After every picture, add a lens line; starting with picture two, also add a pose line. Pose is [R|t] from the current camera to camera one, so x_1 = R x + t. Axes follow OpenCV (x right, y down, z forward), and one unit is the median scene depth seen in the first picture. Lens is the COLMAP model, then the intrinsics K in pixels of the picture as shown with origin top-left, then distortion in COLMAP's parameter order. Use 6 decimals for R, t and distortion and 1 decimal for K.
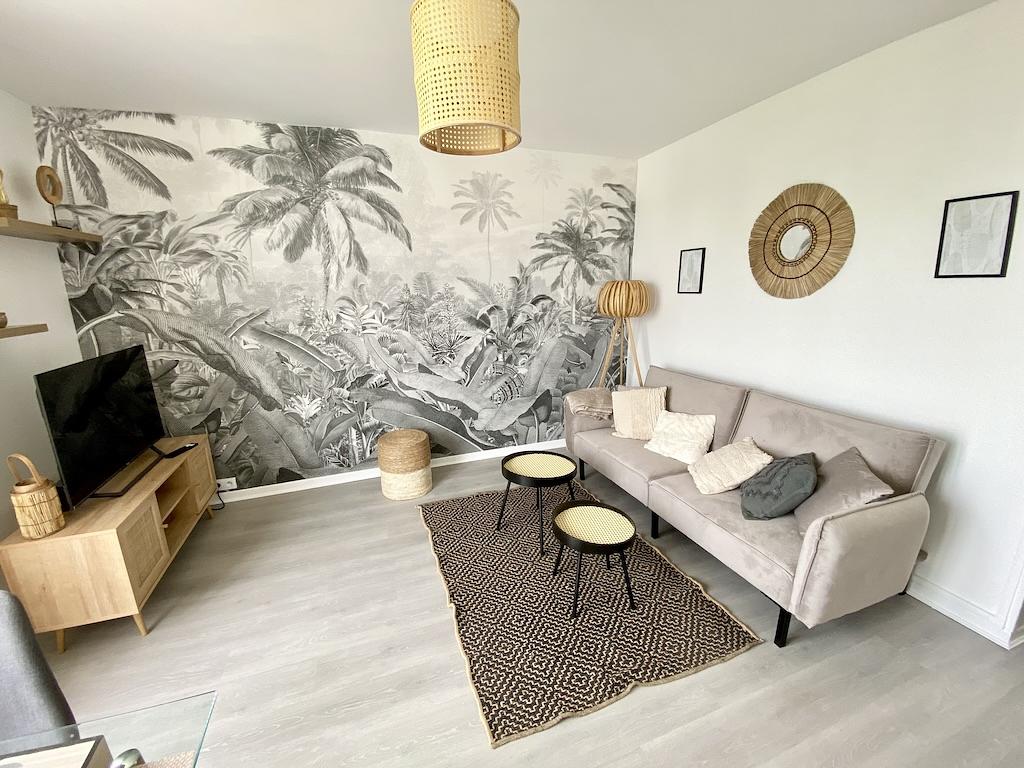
lens RADIAL K [[413.7, 0, 510.9], [0, 413.7, 387.9], [0, 0, 1]] dist [0.033532, -0.028043]
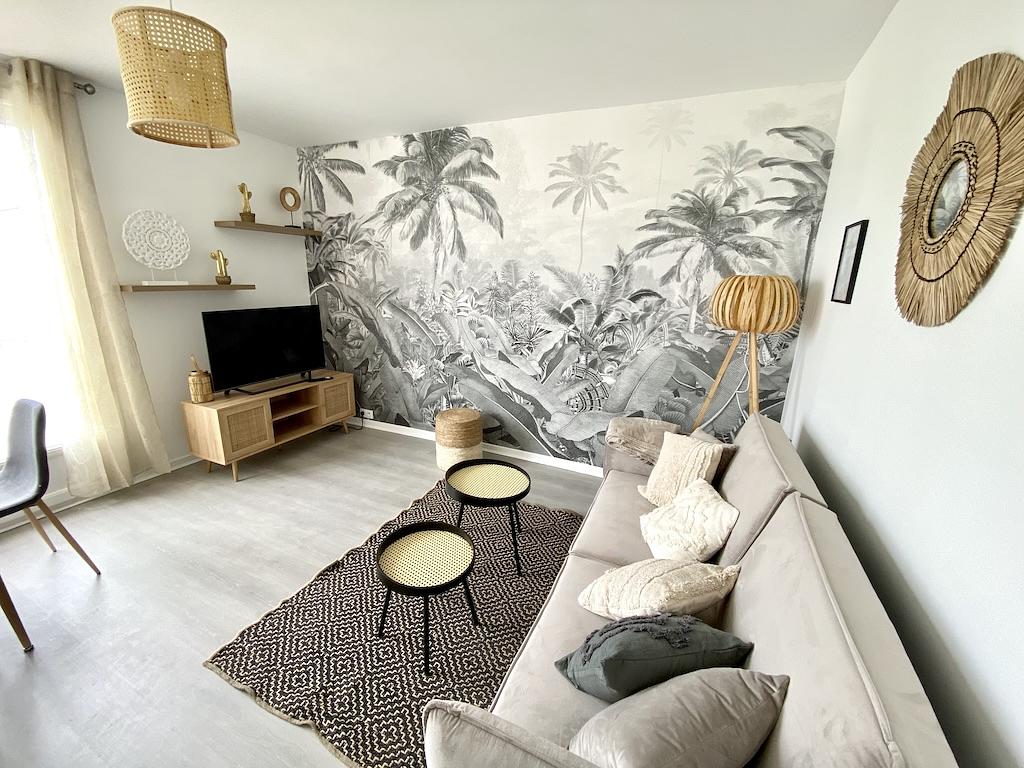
lens RADIAL K [[413.7, 0, 510.9], [0, 413.7, 387.9], [0, 0, 1]] dist [0.033532, -0.028043]
pose [[0.714983, 0.216664, -0.664723, 0.519721], [-0.203240, 0.974121, 0.098904, -0.079956], [0.668949, 0.064383, 0.740515, 0.293355]]
